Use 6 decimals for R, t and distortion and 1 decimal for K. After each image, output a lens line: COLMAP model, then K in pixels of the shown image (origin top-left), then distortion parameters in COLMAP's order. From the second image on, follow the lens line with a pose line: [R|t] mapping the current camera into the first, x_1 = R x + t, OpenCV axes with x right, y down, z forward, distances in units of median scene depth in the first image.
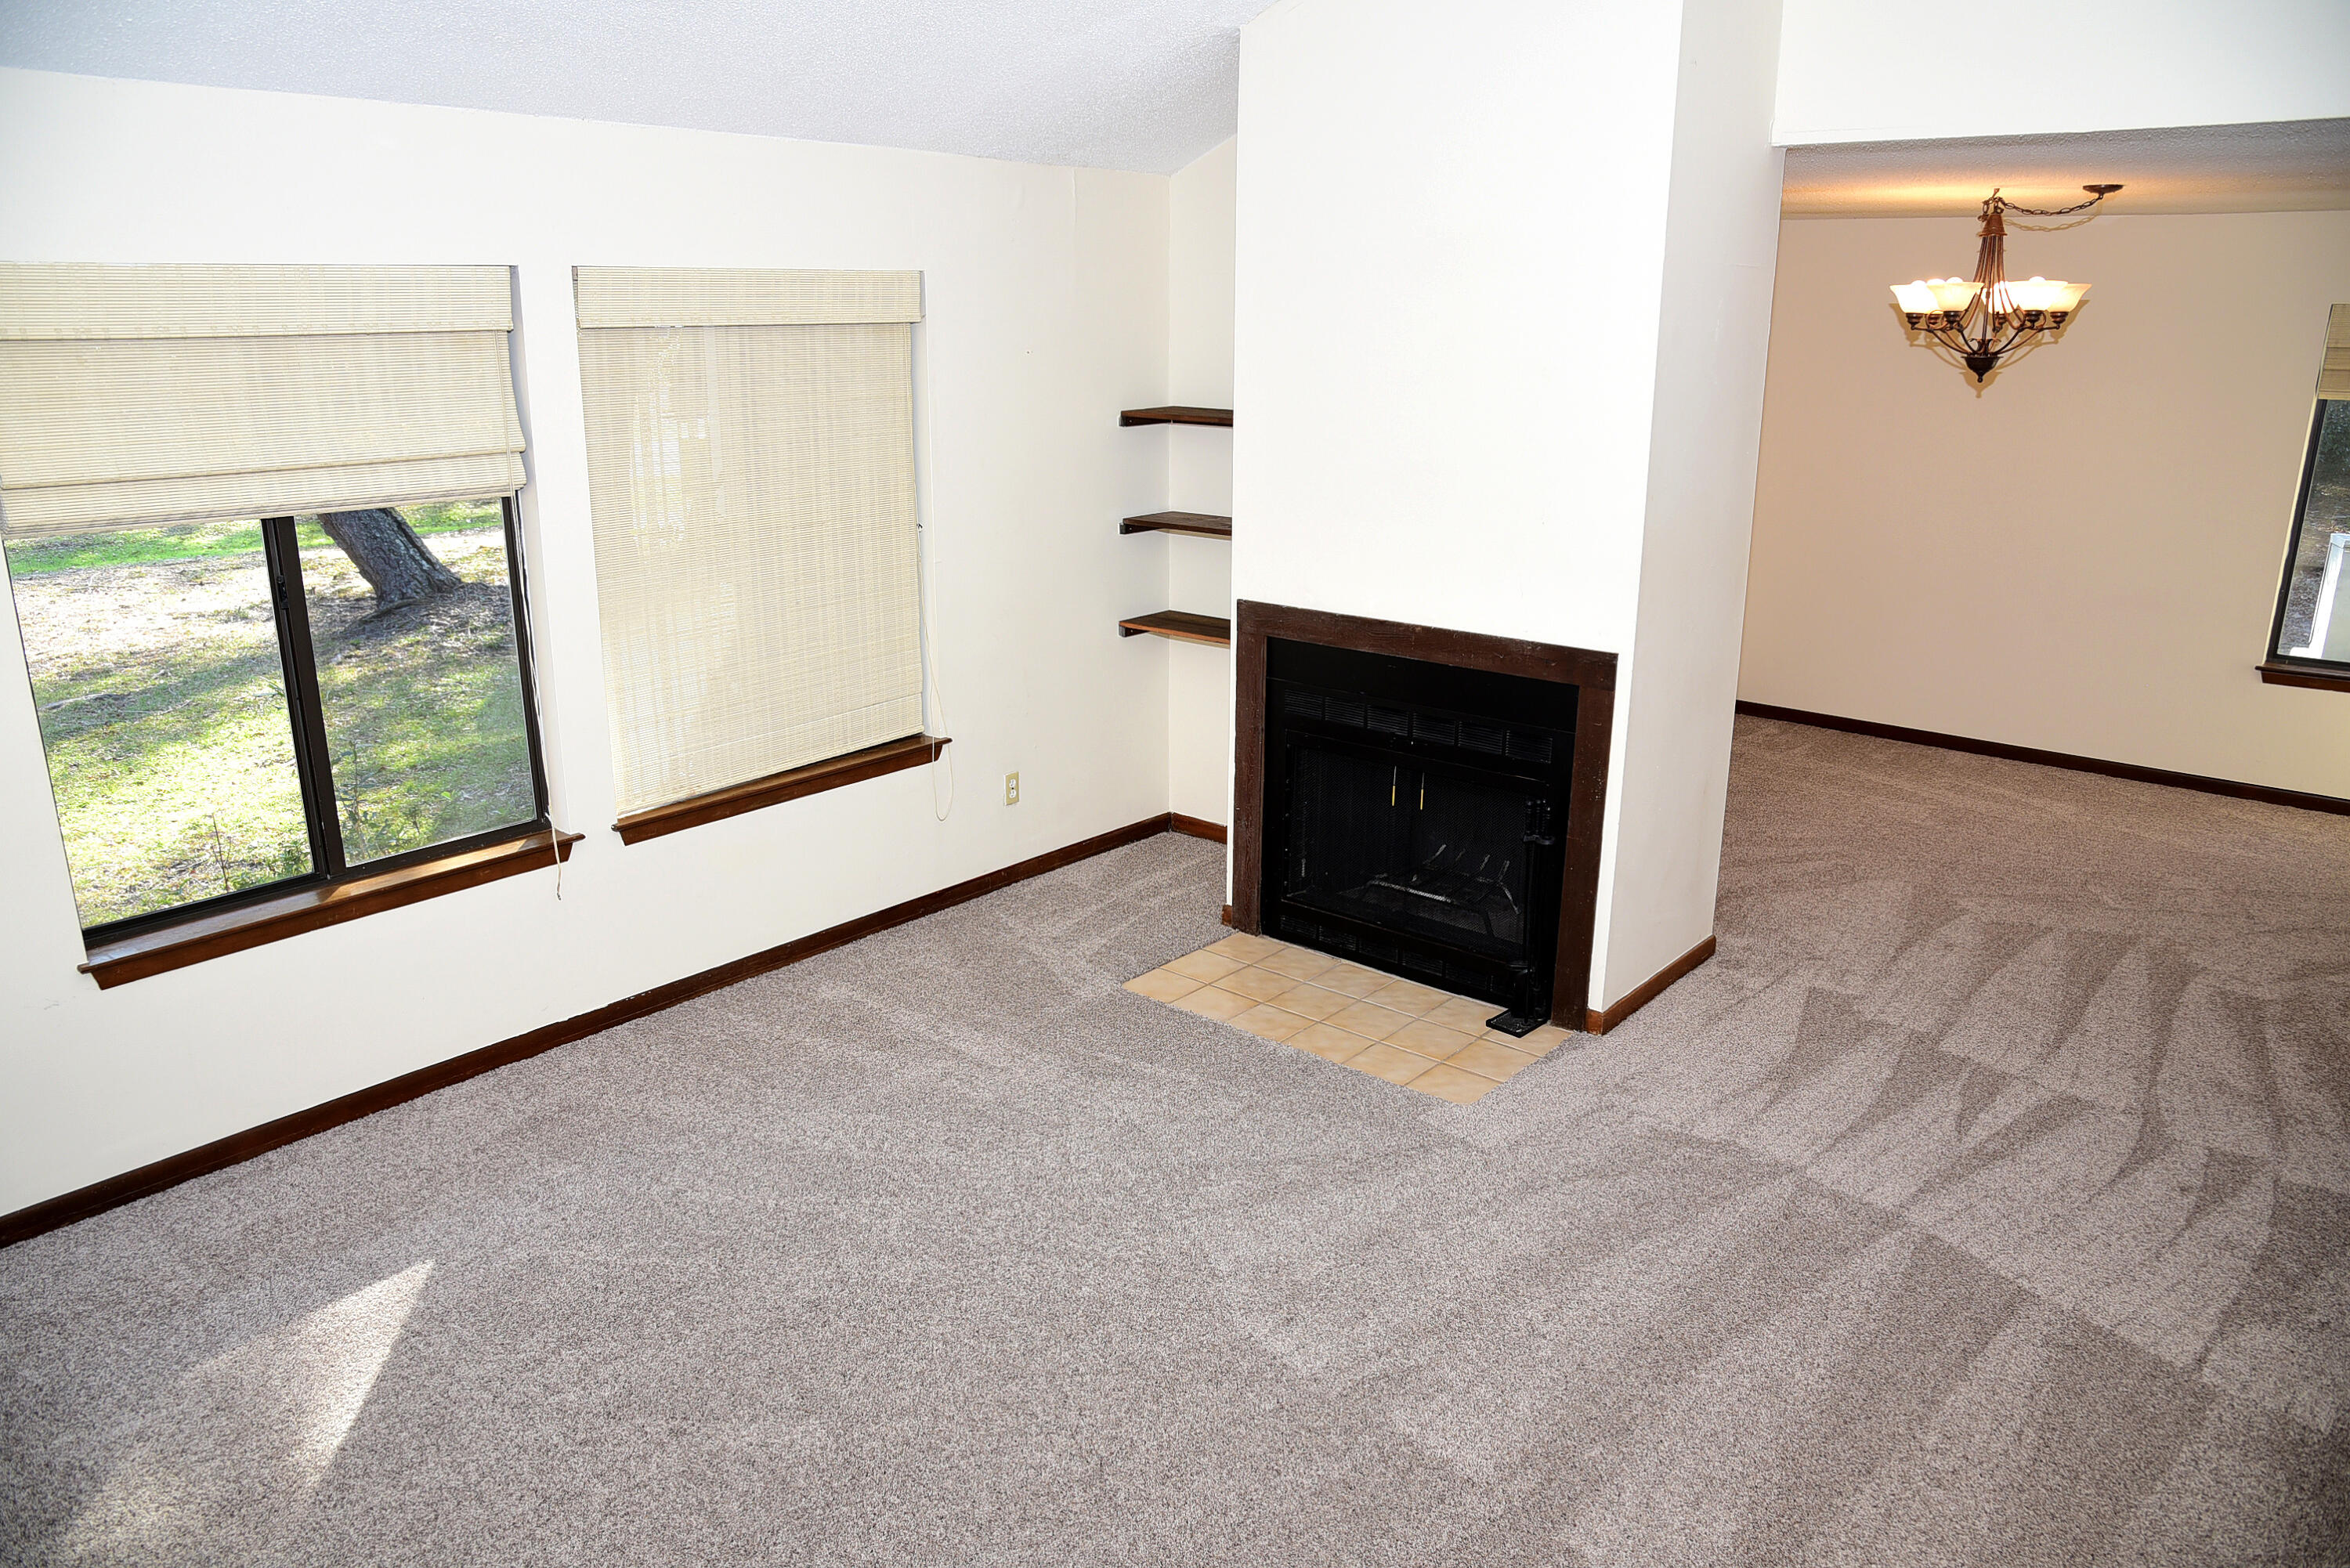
lens RADIAL K [[1615.4, 0, 1160.6], [0, 1615.4, 784.1], [0, 0, 1]] dist [-0.050873, 0.003801]
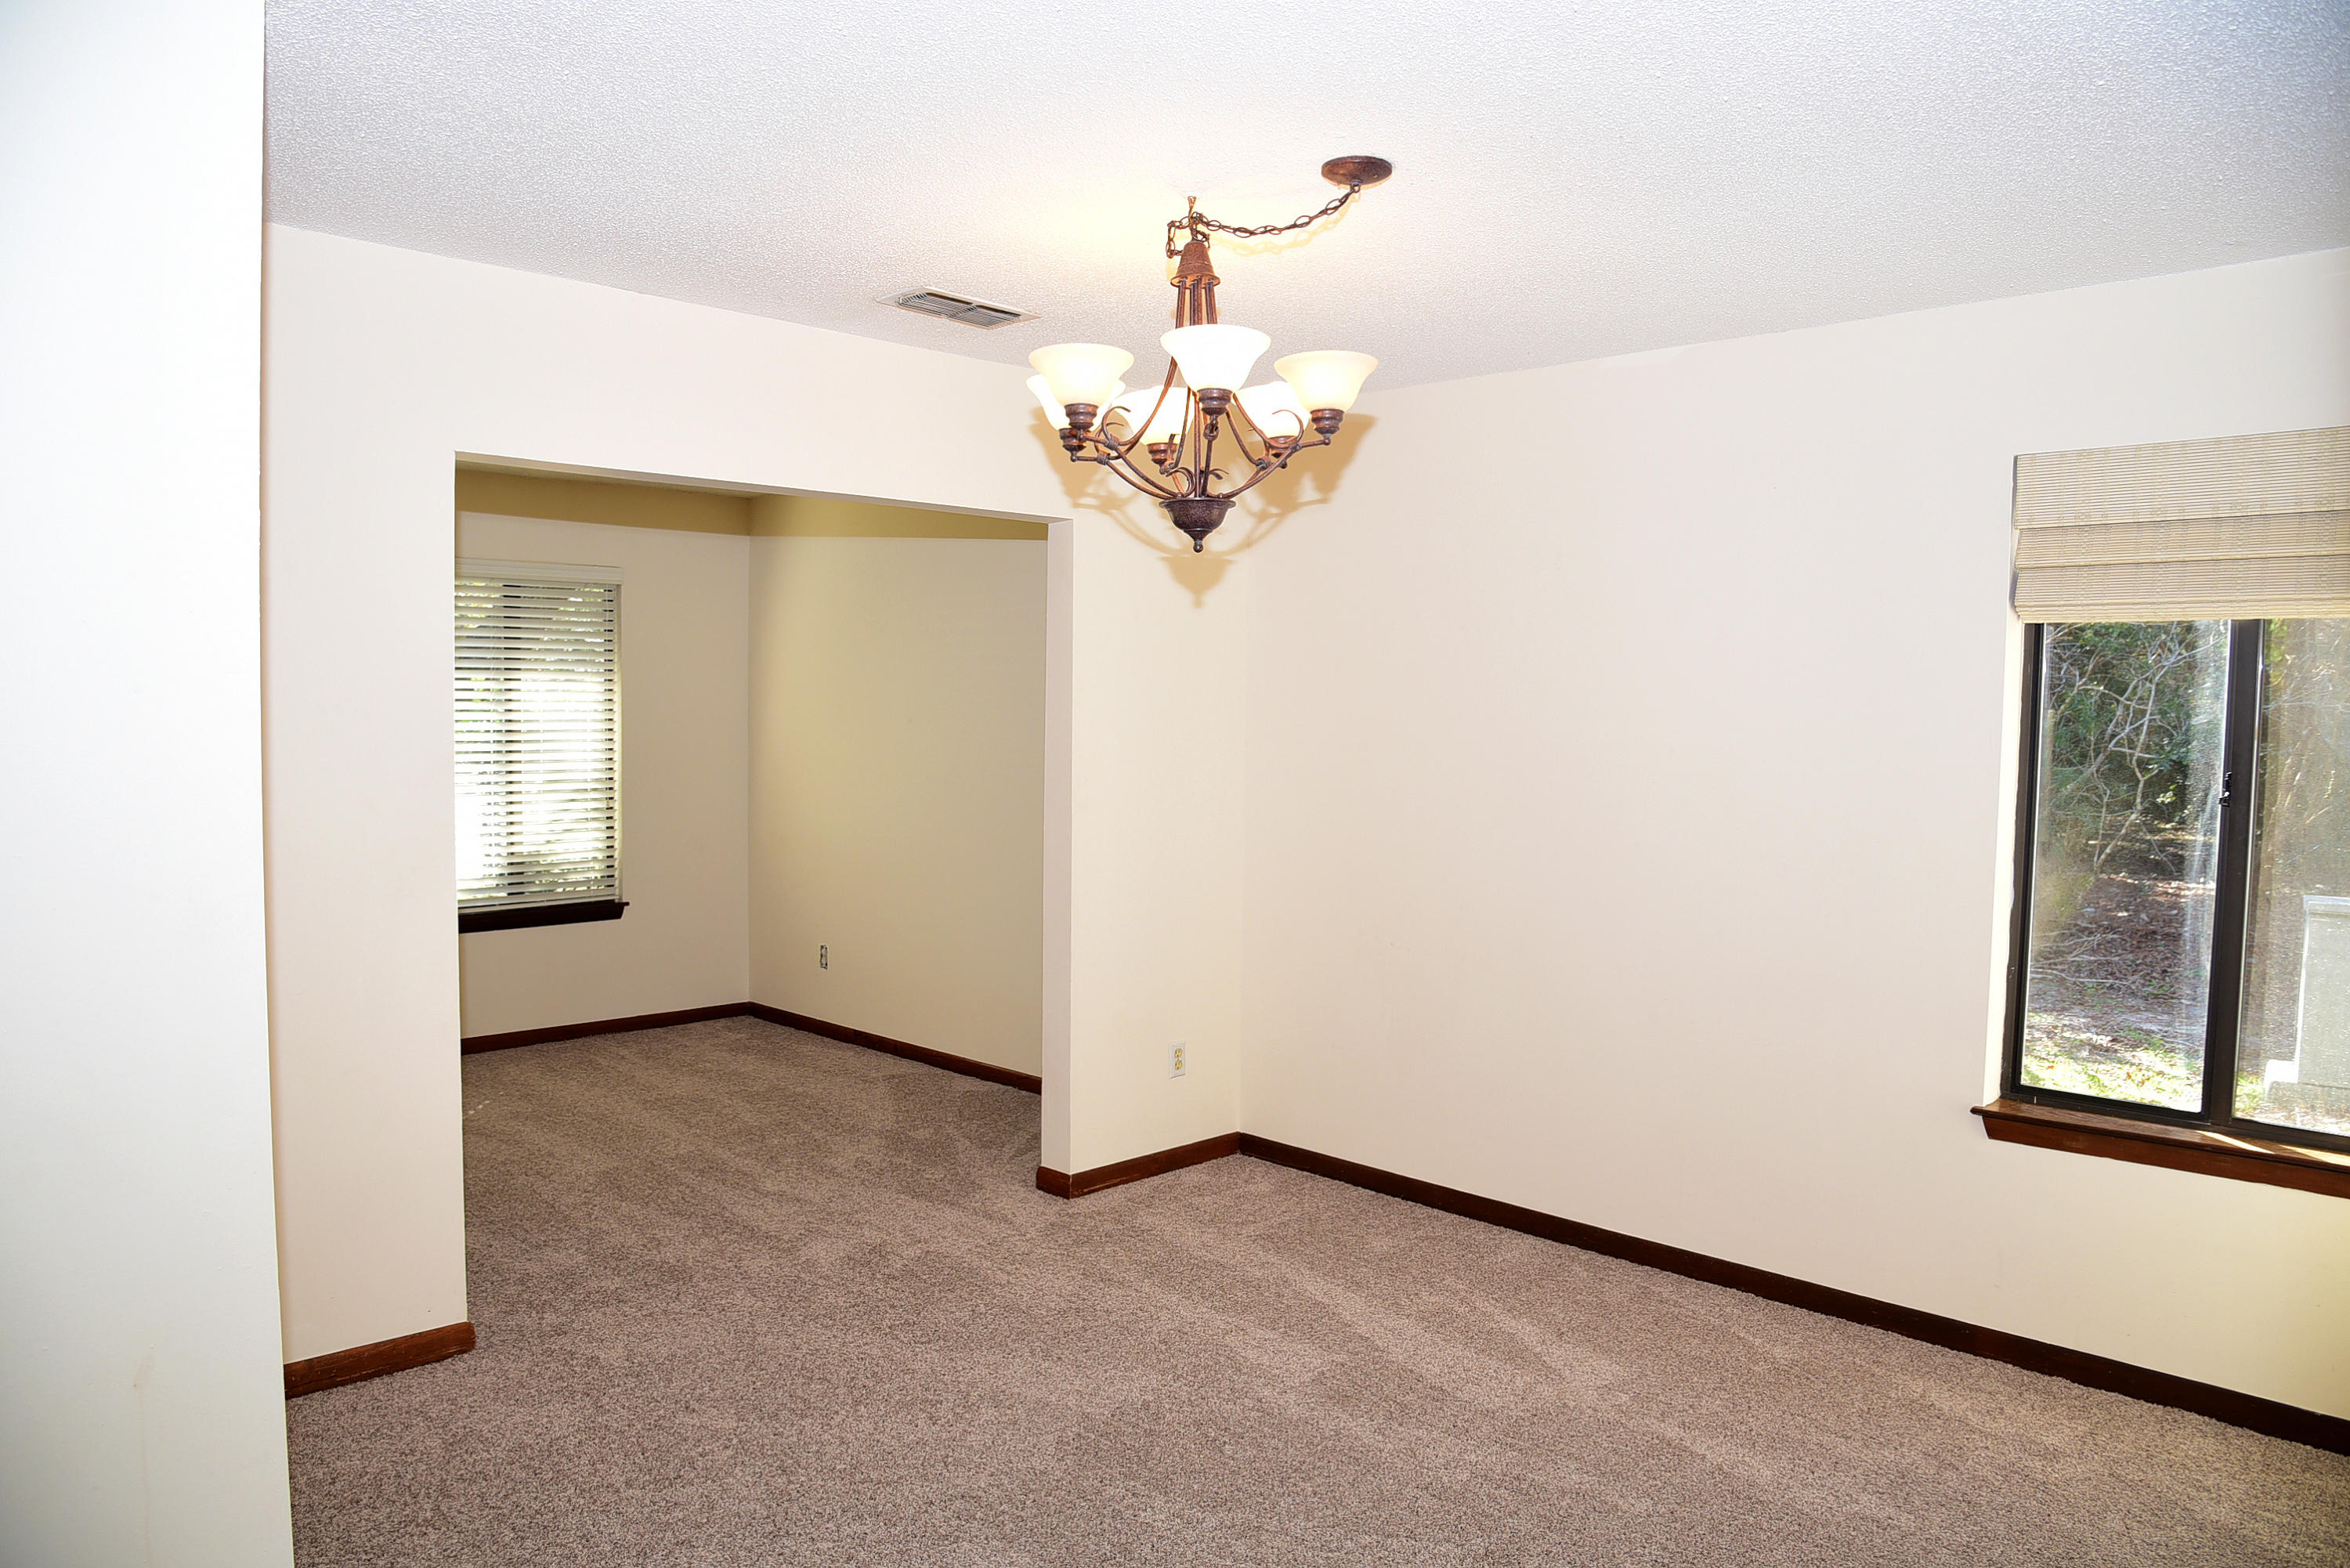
lens RADIAL K [[1615.4, 0, 1180.7], [0, 1615.4, 783.6], [0, 0, 1]] dist [-0.050873, 0.003801]
pose [[0.996471, 0.015519, -0.082491, 0.493791], [-0.034342, 0.972119, -0.231960, -0.049284], [0.076591, 0.233974, 0.969221, 0.447608]]
